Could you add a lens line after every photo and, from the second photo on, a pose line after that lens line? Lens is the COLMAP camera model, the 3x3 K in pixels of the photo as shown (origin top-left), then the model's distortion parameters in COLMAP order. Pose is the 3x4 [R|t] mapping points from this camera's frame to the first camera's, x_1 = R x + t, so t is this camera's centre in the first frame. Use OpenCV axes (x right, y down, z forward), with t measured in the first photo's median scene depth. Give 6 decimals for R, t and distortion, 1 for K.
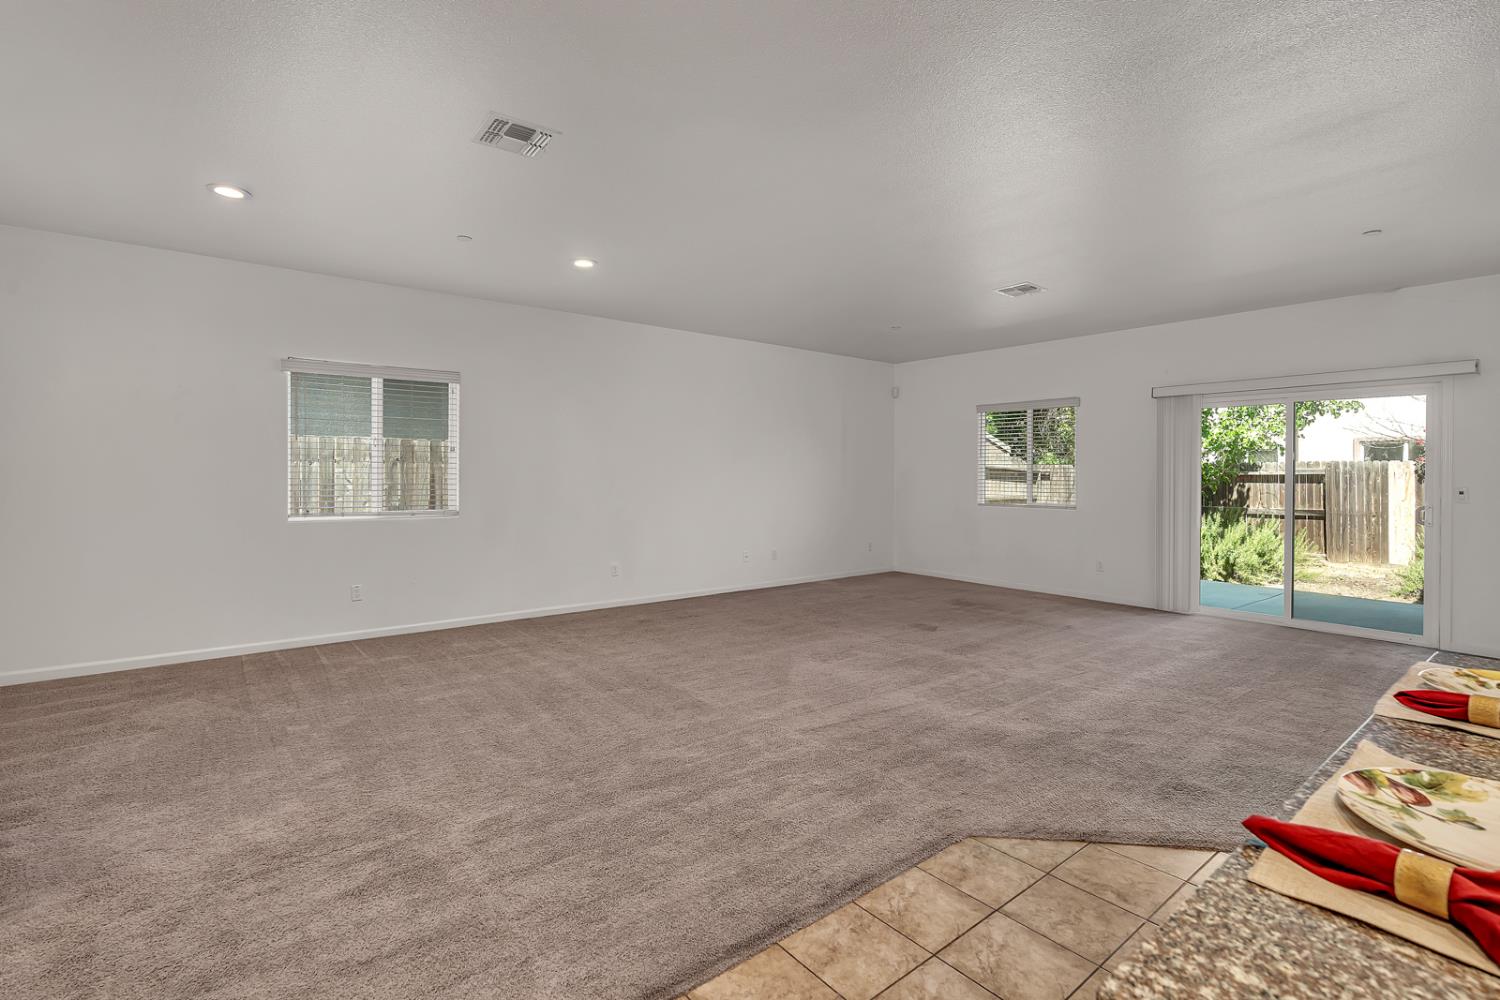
lens RADIAL K [[695.3, 0, 743.0], [0, 695.3, 469.5], [0, 0, 1]] dist [-0.003956, -0.000404]
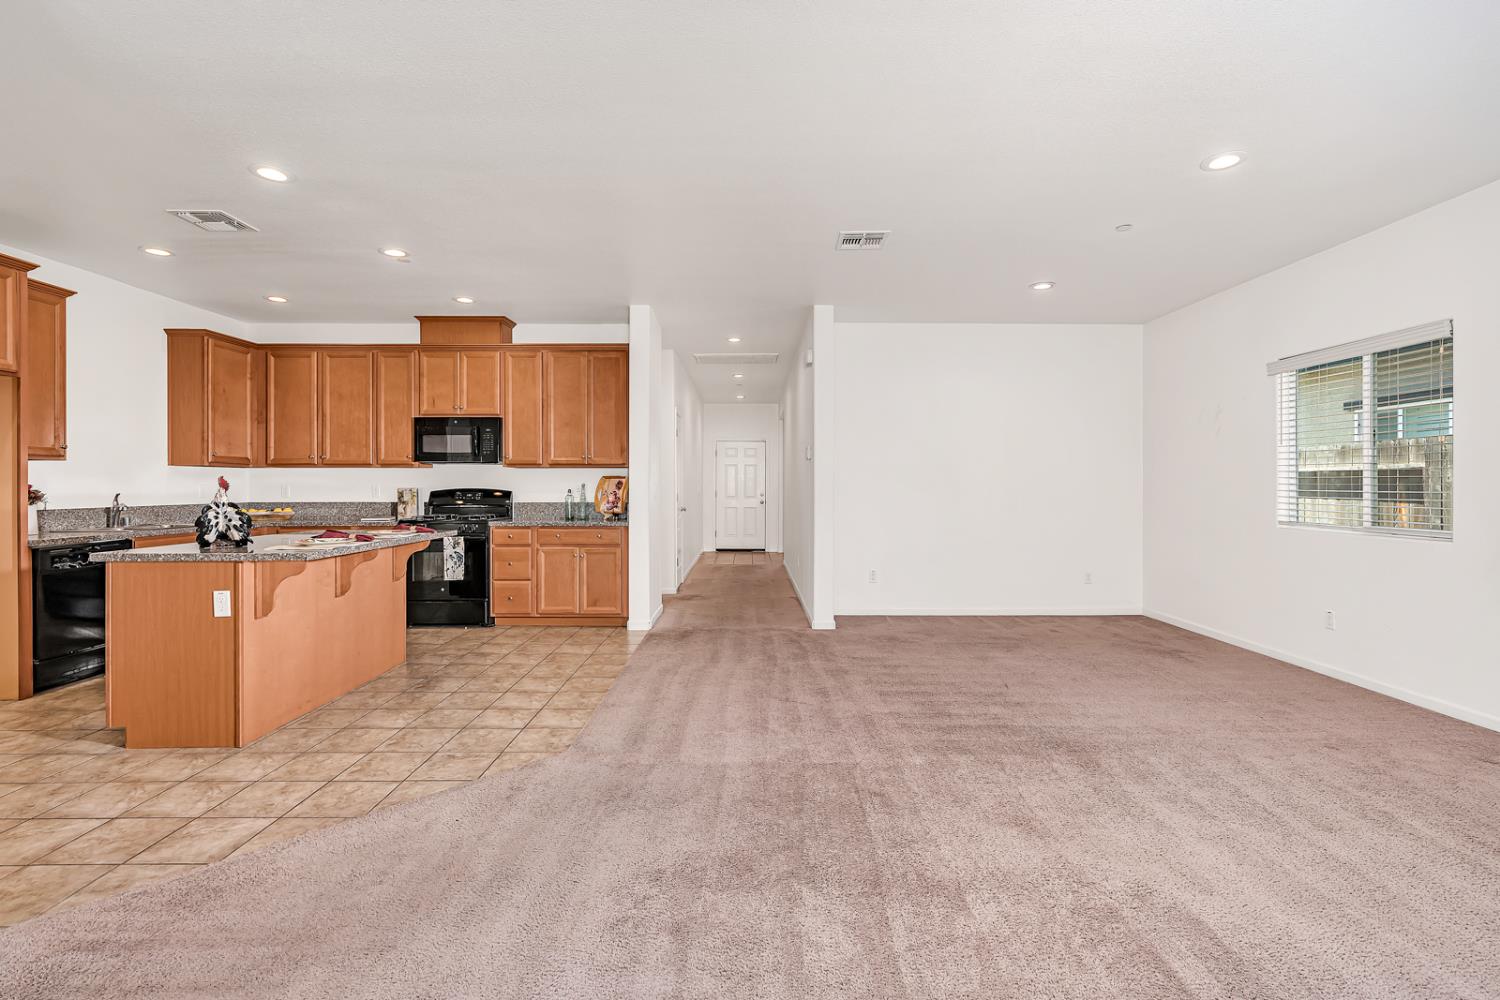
lens RADIAL K [[683.4, 0, 751.3], [0, 683.4, 481.9], [0, 0, 1]] dist [-0.006538, 0.000242]
pose [[-0.616831, -0.005757, -0.787075, 1.211809], [-0.002607, 0.999983, -0.005272, 0.039754], [0.787092, -0.001200, -0.616835, 2.236583]]
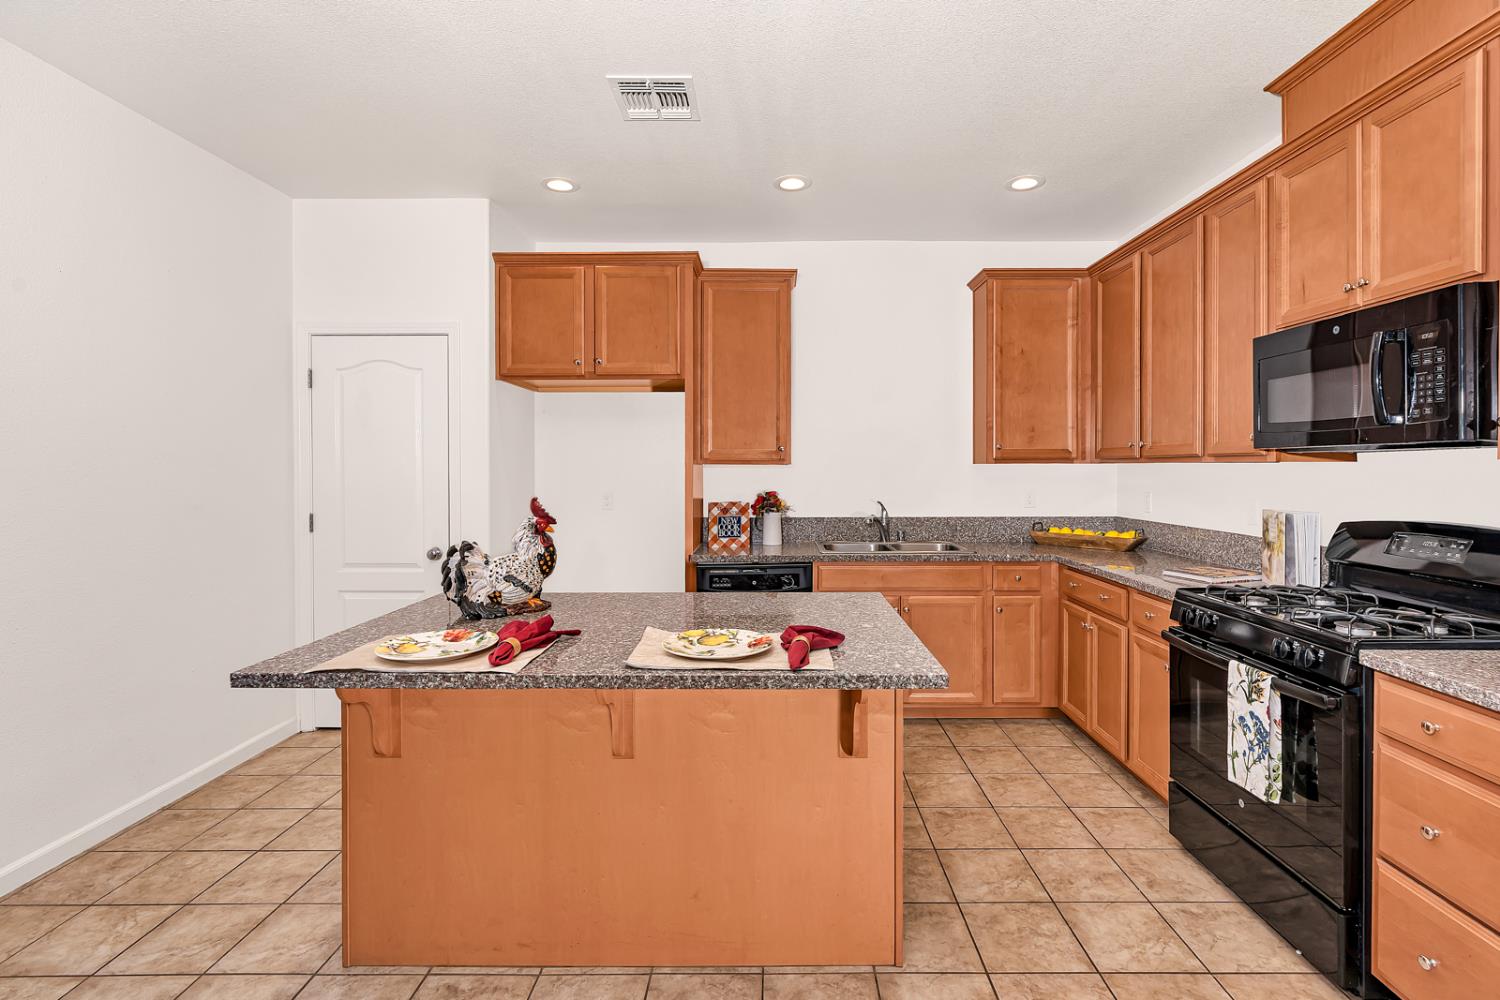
lens RADIAL K [[688.0, 0, 773.7], [0, 688.0, 472.5], [0, 0, 1]] dist [-0.004040, -0.000206]
pose [[-0.785988, -0.005548, 0.618217, -0.164806], [0.001267, 0.999943, 0.010585, -0.025238], [-0.618241, 0.009103, -0.785936, 0.862793]]
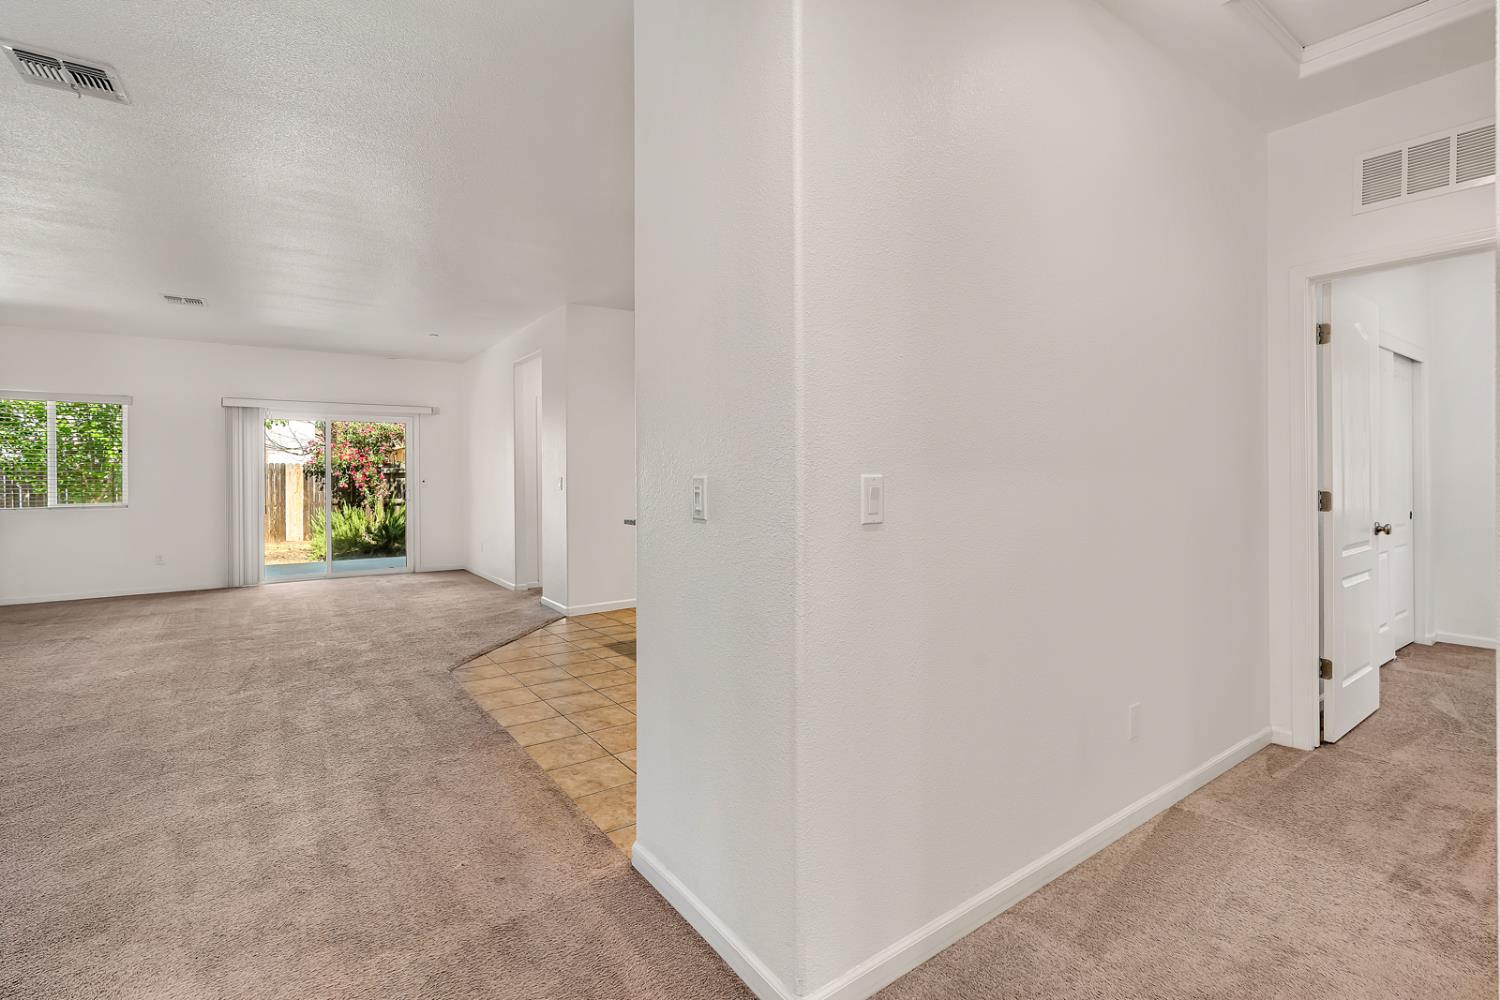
lens RADIAL K [[688.0, 0, 773.7], [0, 688.0, 472.5], [0, 0, 1]] dist [-0.004040, -0.000206]
pose [[0.023322, -0.001618, 0.999727, -1.538909], [0.001974, 0.999997, 0.001572, 0.021747], [-0.999726, 0.001937, 0.023325, 0.140256]]
